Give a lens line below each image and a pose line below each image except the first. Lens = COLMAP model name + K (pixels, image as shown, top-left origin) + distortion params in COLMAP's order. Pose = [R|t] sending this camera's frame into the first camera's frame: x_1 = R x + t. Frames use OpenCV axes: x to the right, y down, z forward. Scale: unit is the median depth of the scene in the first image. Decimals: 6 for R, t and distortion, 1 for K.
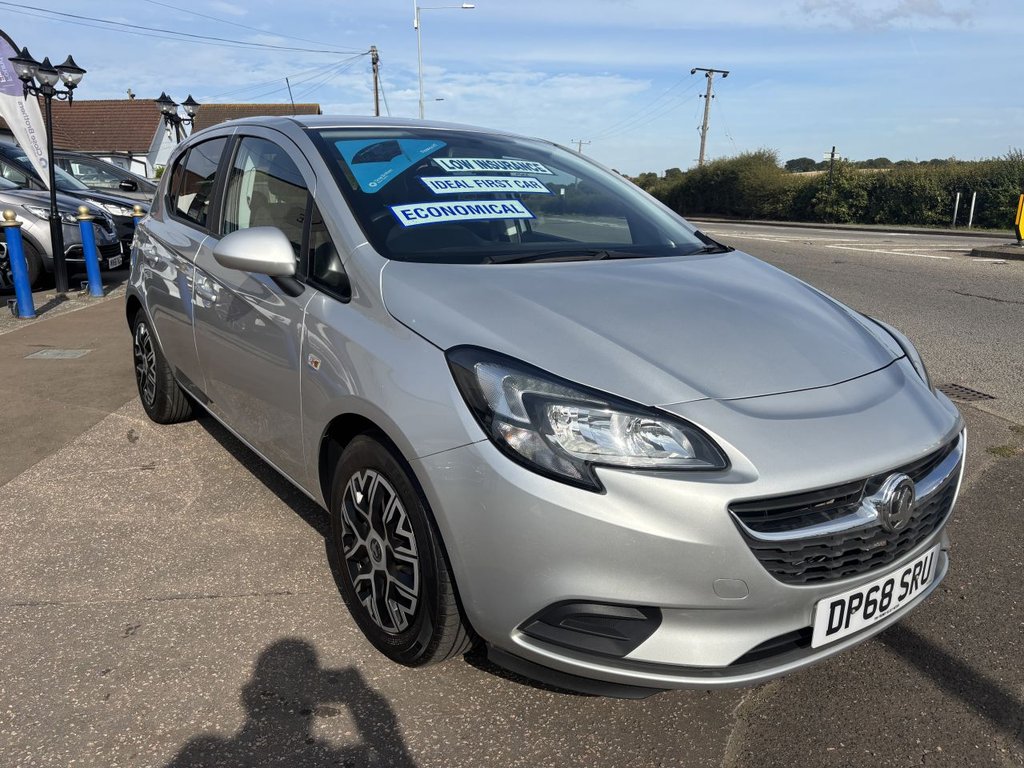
lens RADIAL K [[775.6, 0, 539.4], [0, 775.6, 394.5], [0, 0, 1]] dist [0.048936, -0.050215]
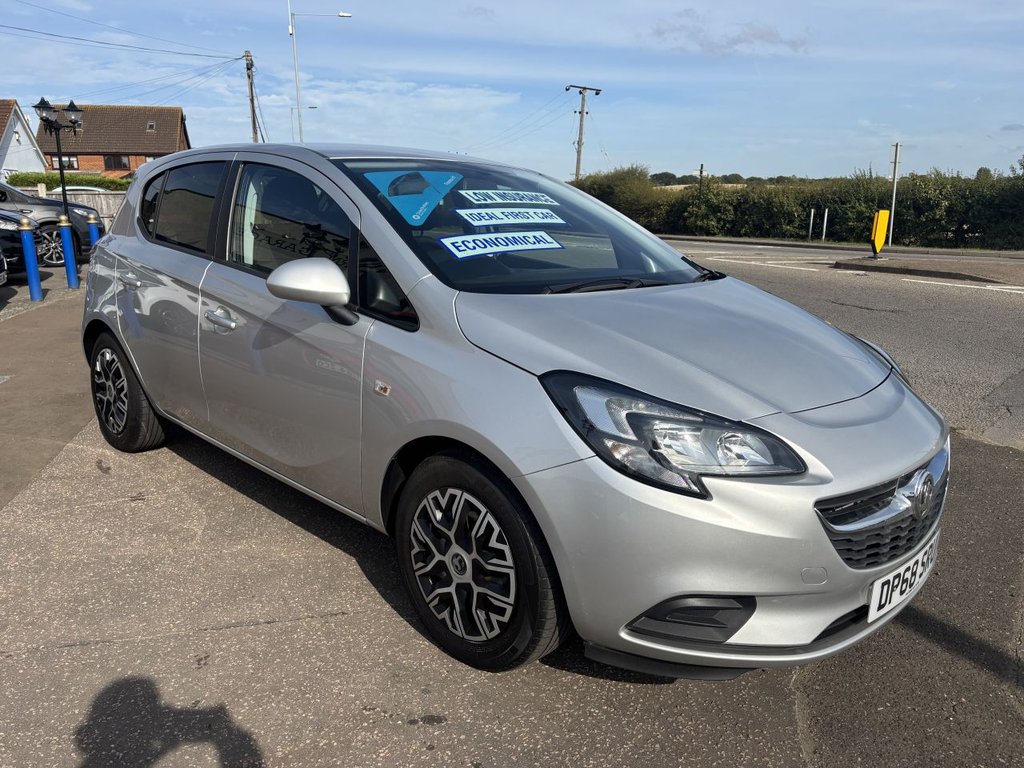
lens RADIAL K [[775.6, 0, 540.8], [0, 775.6, 389.2], [0, 0, 1]] dist [0.048936, -0.050215]
pose [[0.986168, -0.028572, 0.163267, -0.192294], [0.031500, 0.999385, -0.015376, -0.013562], [-0.162727, 0.020306, 0.986462, -0.050085]]
